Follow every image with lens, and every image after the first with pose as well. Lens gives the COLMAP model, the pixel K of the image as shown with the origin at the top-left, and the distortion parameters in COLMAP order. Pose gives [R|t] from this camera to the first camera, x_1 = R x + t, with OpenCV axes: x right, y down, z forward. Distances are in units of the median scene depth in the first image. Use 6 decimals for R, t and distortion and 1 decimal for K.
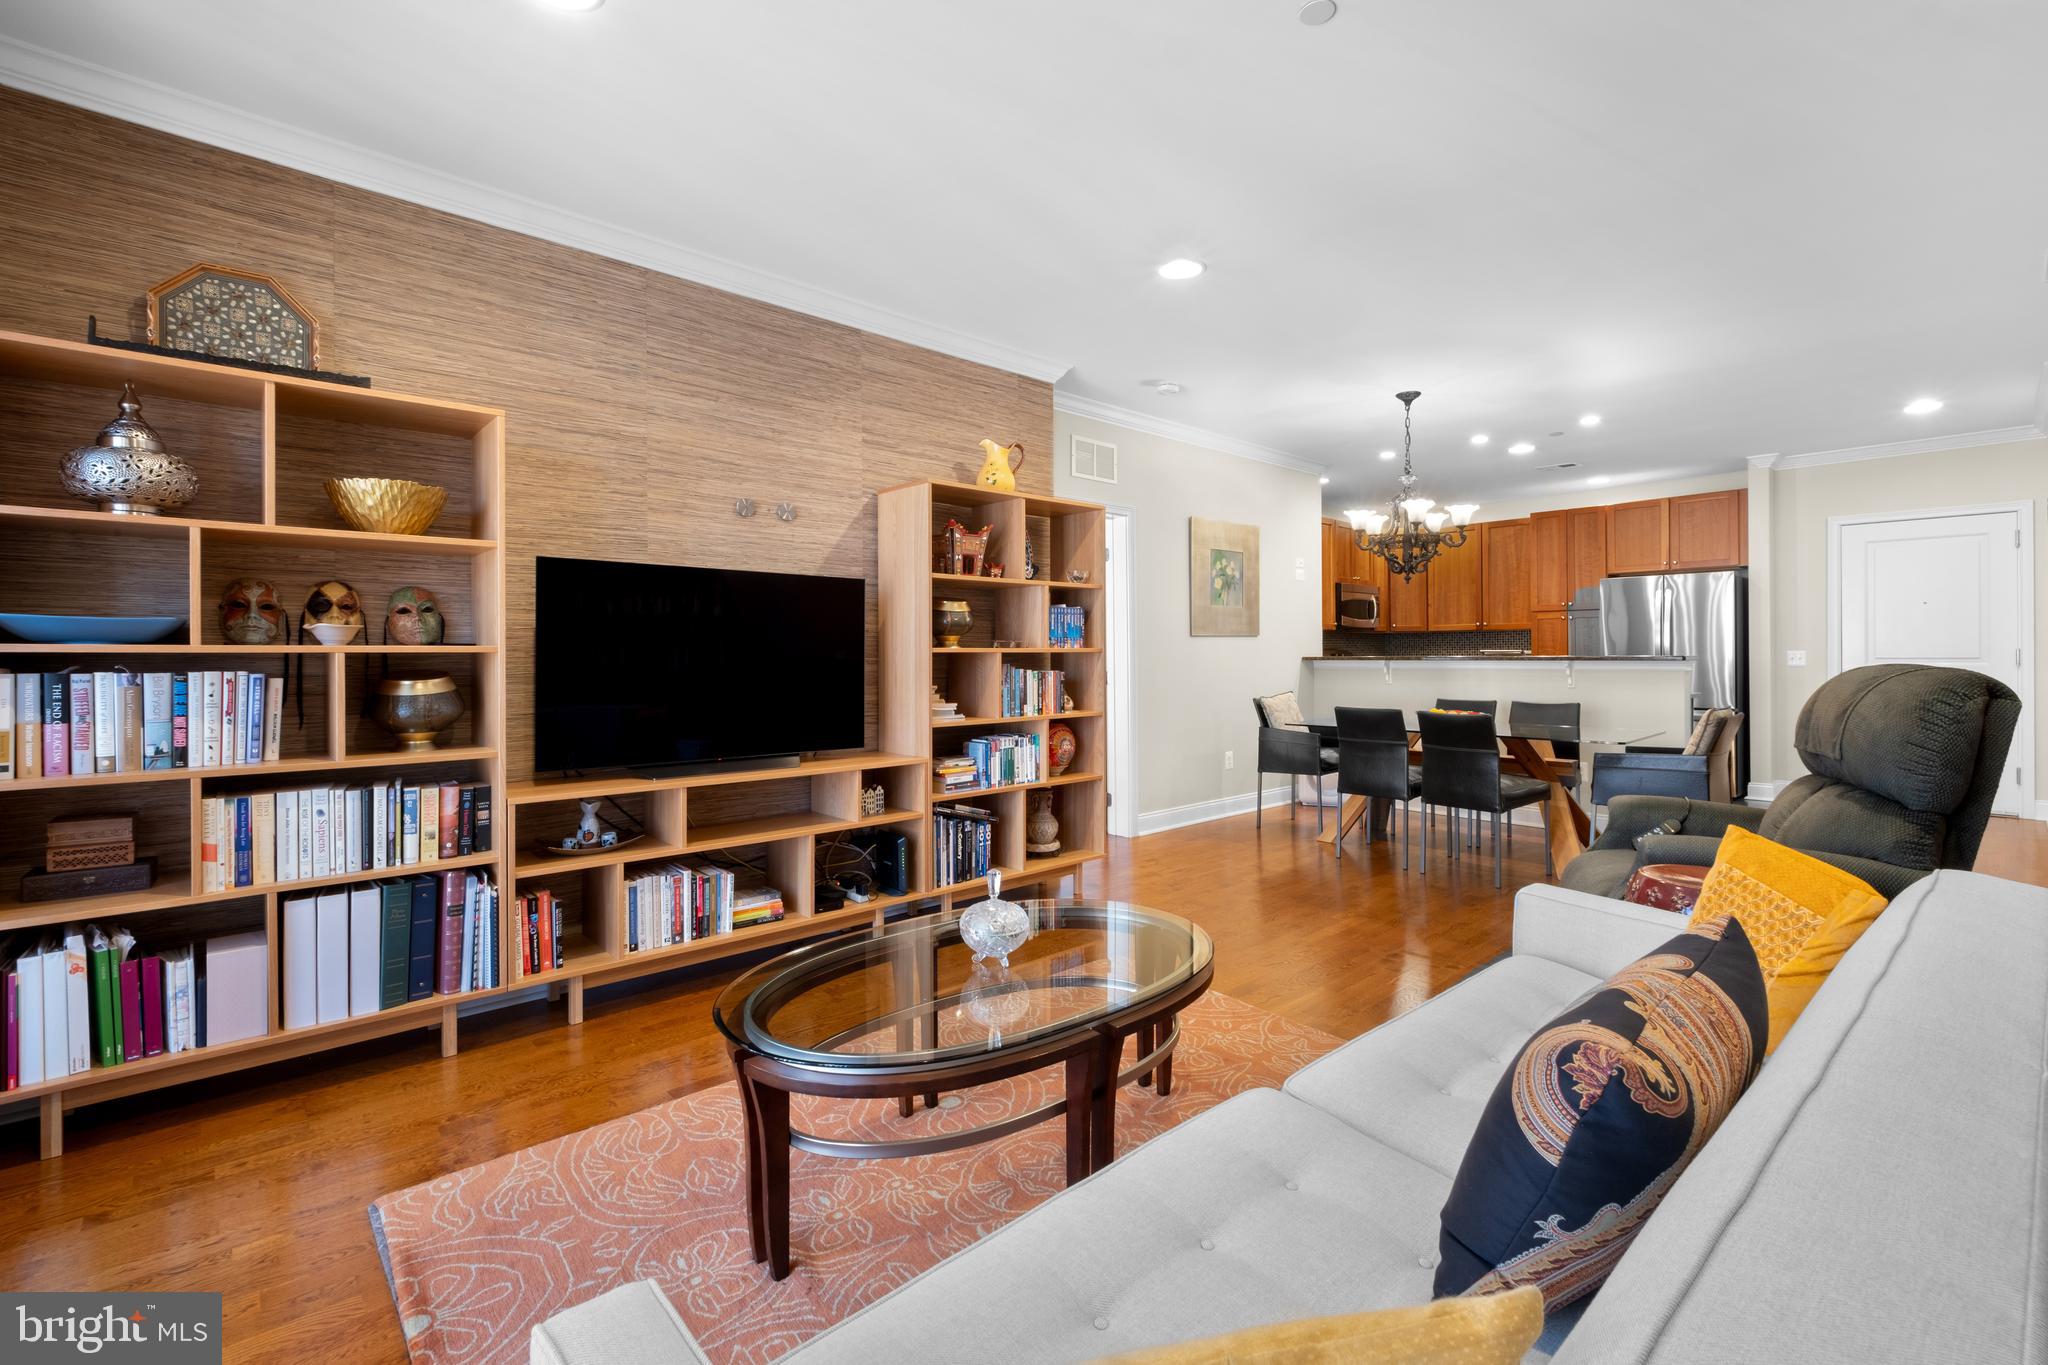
lens RADIAL K [[886.5, 0, 1023.1], [0, 886.5, 649.2], [0, 0, 1]] dist [0.001510, -0.006158]
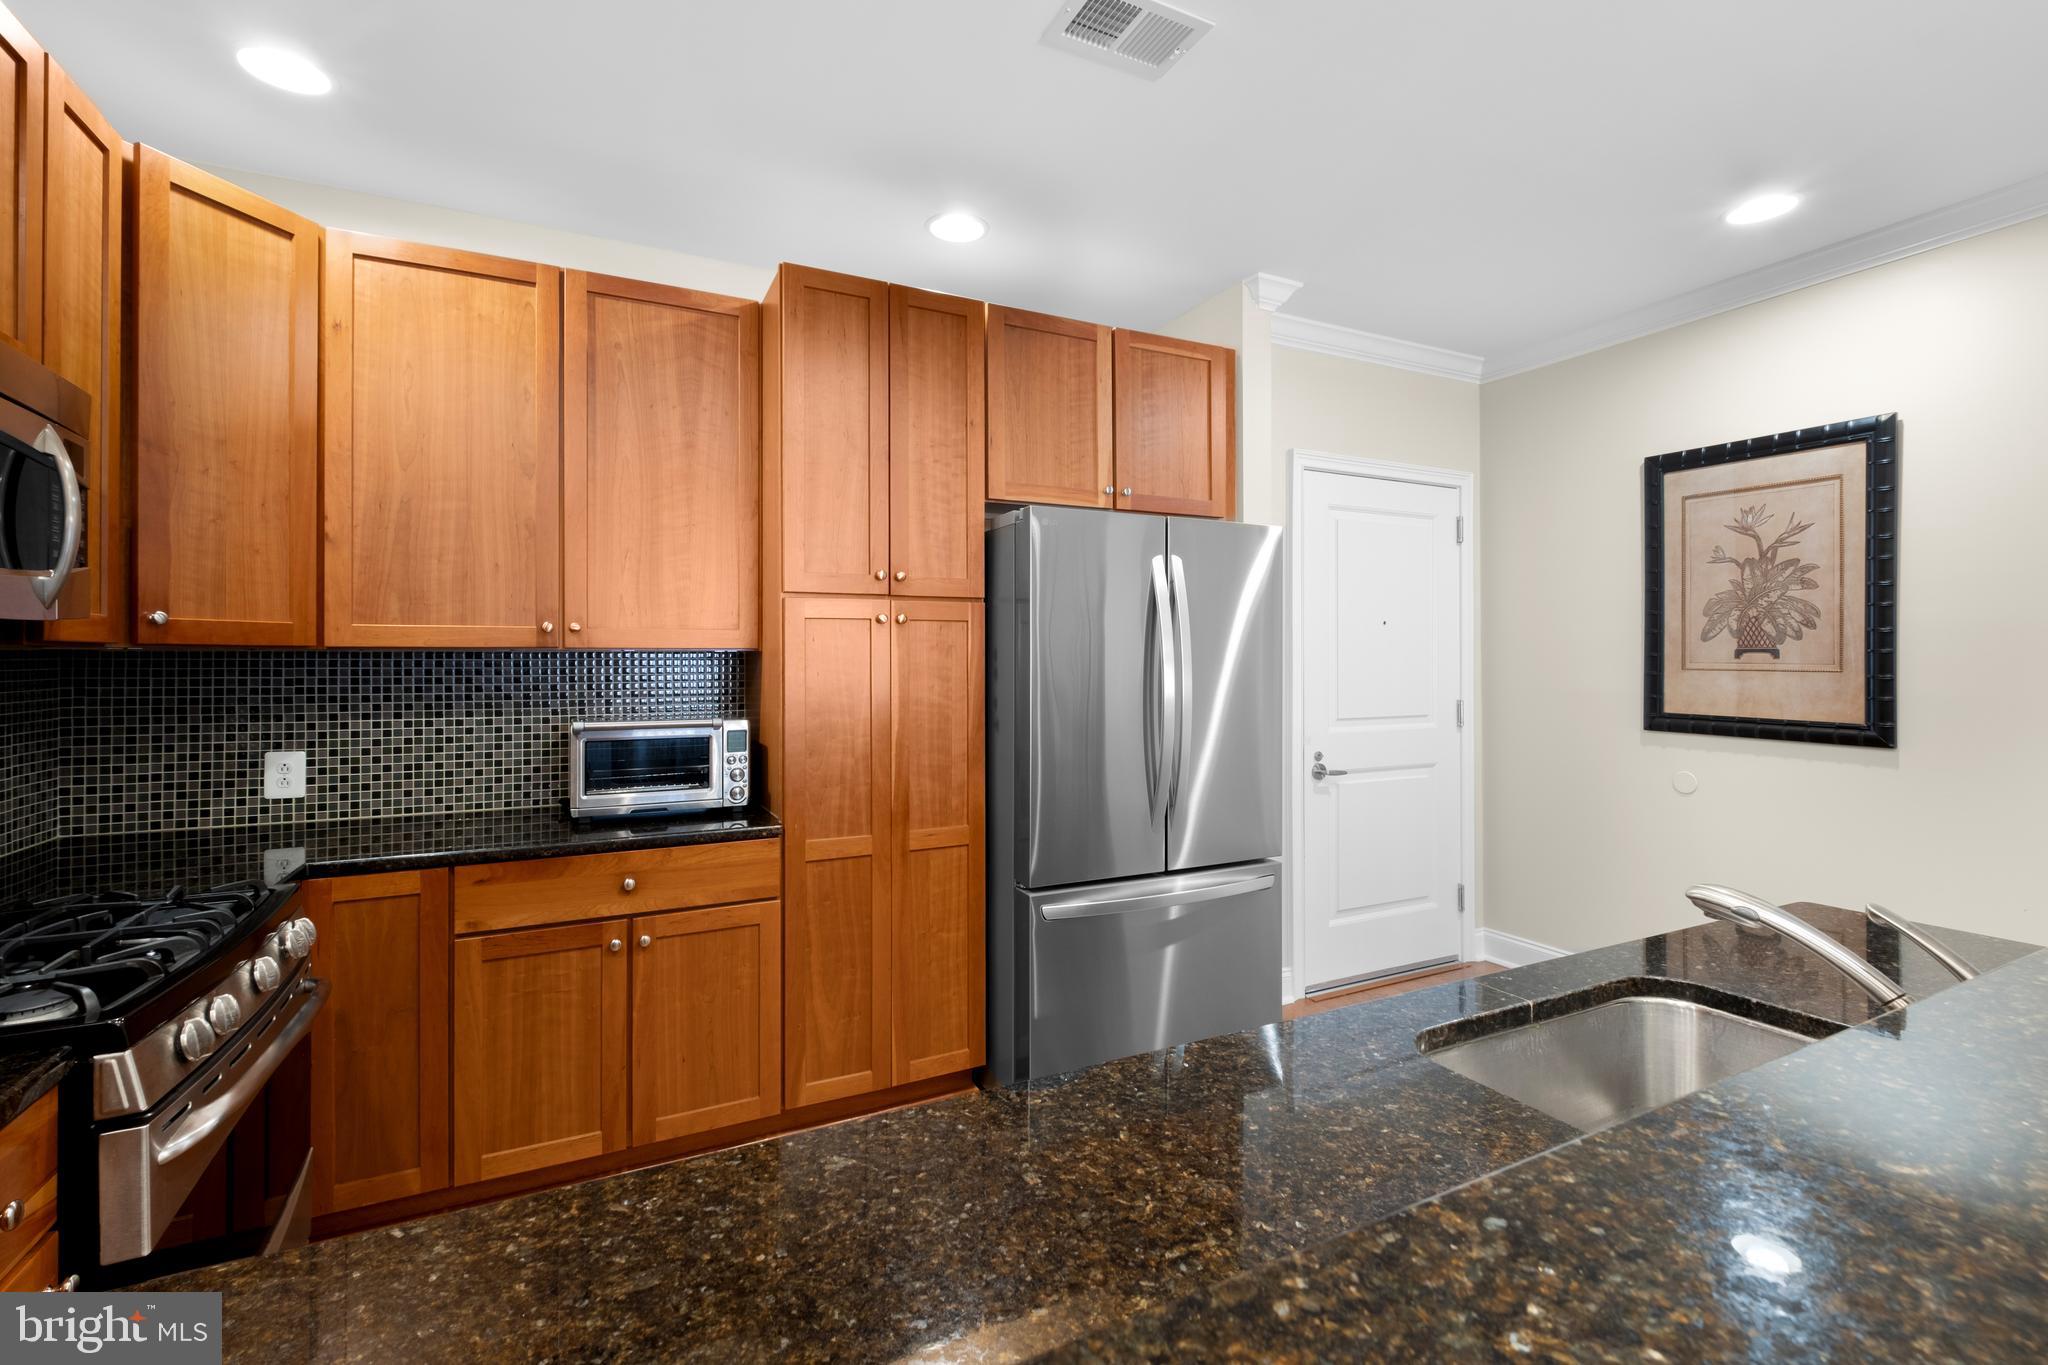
lens RADIAL K [[939.9, 0, 1028.9], [0, 939.9, 648.7], [0, 0, 1]] dist [0.000869, -0.000185]
pose [[0.245622, 0.011636, 0.969296, 0.631992], [-0.005259, 0.999929, -0.010671, -0.045906], [-0.969352, -0.002477, 0.245665, 1.861165]]
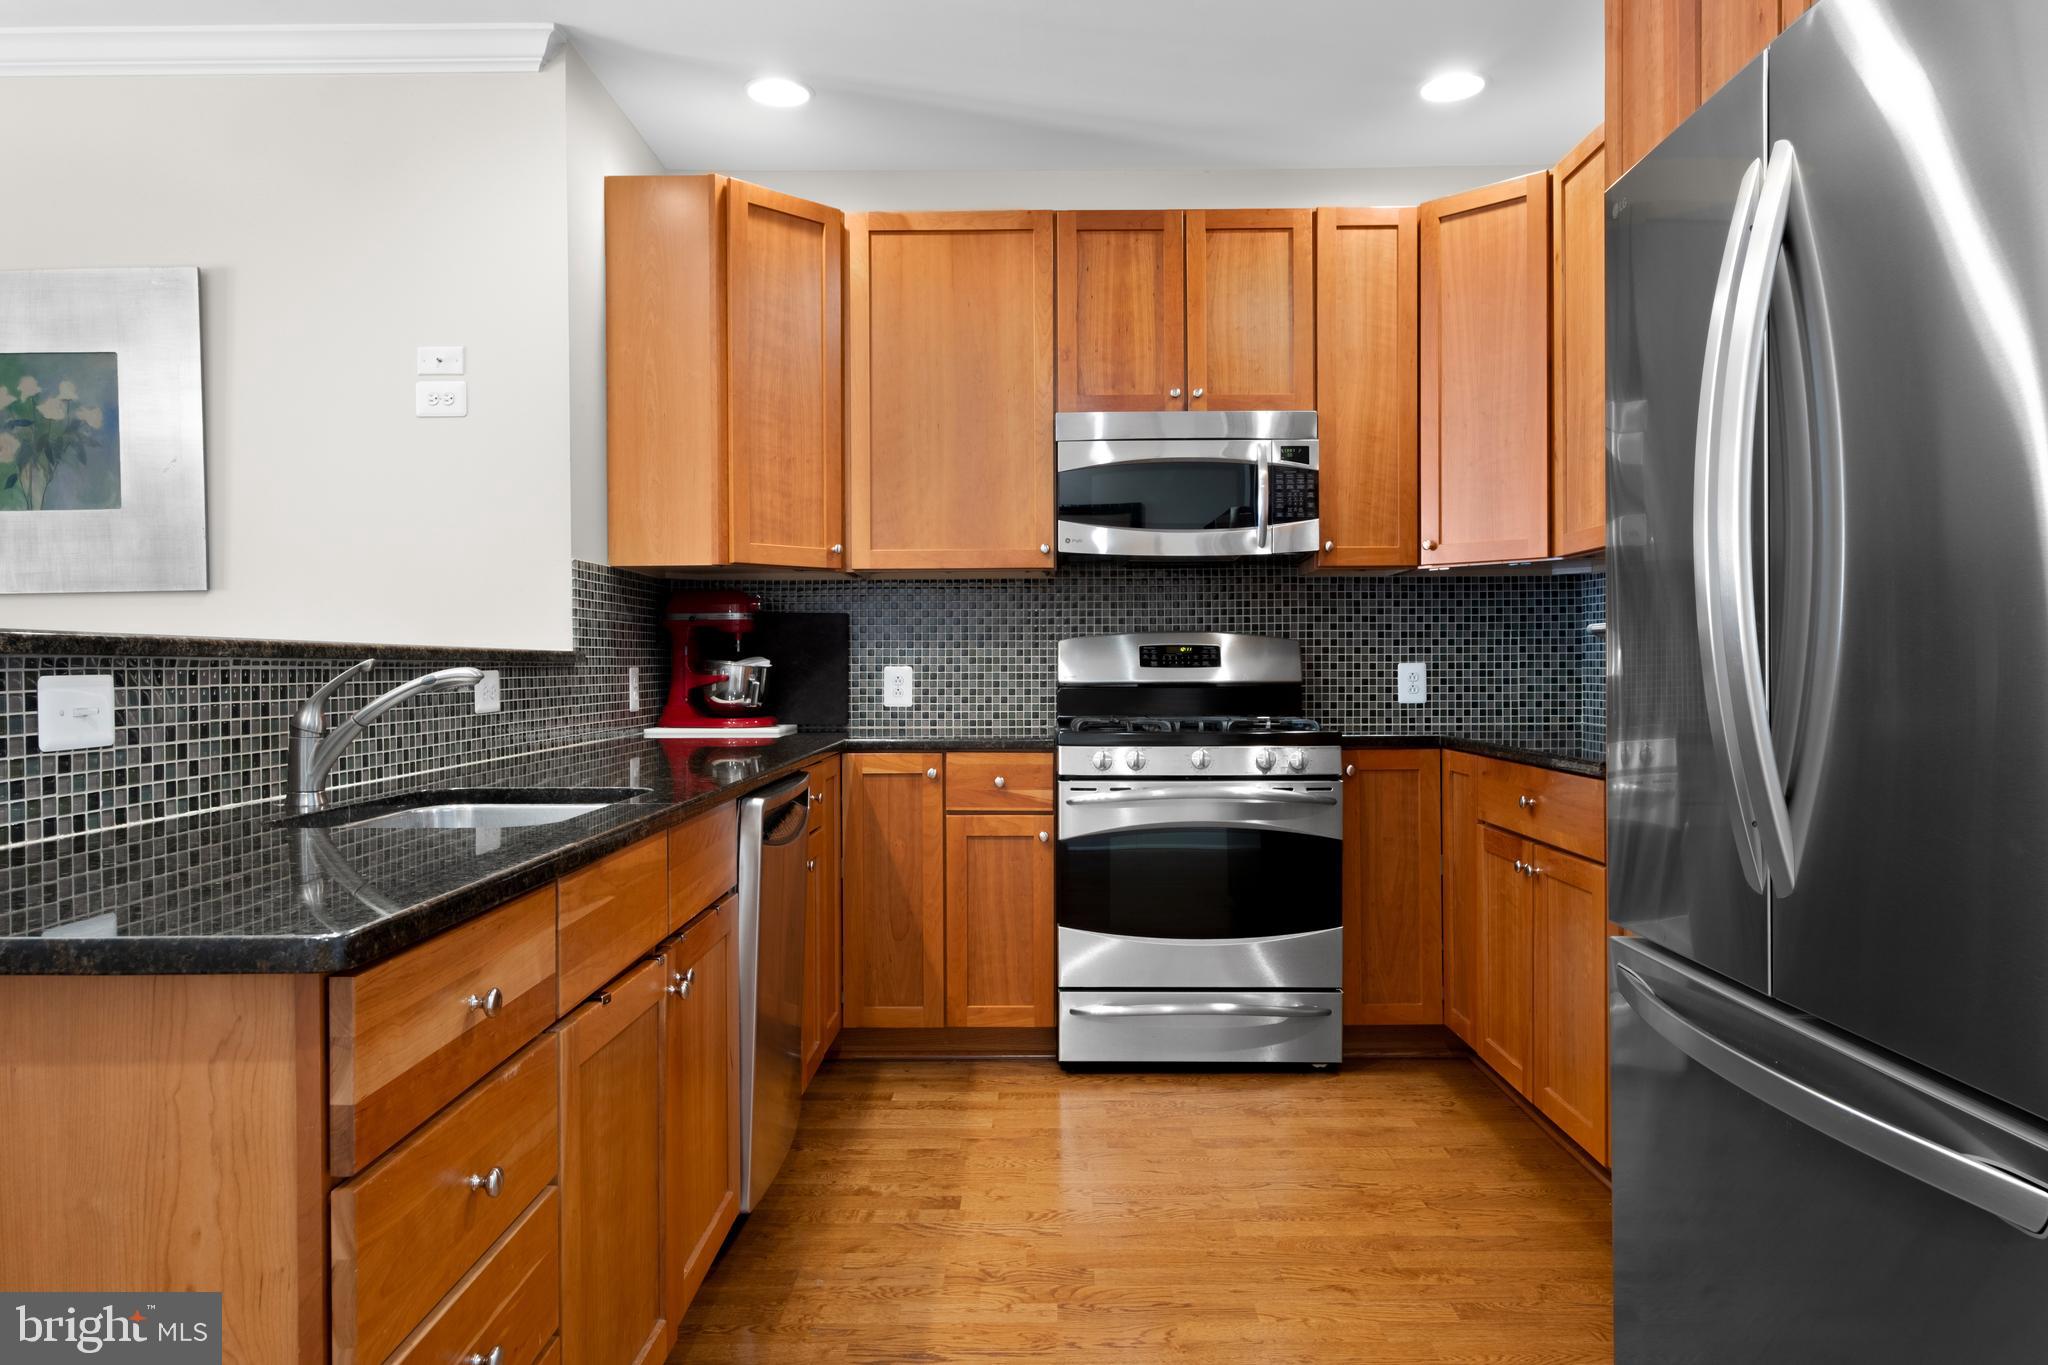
lens RADIAL K [[1326.9, 0, 1024.0], [0, 1326.9, 682.5], [0, 0, 1]] dist [0.001411, 0.004971]
pose [[0.739490, 0.008449, -0.673115, 1.504931], [0.005045, 0.999824, 0.018093, 0.021886], [0.673149, -0.016776, 0.739317, 1.487889]]
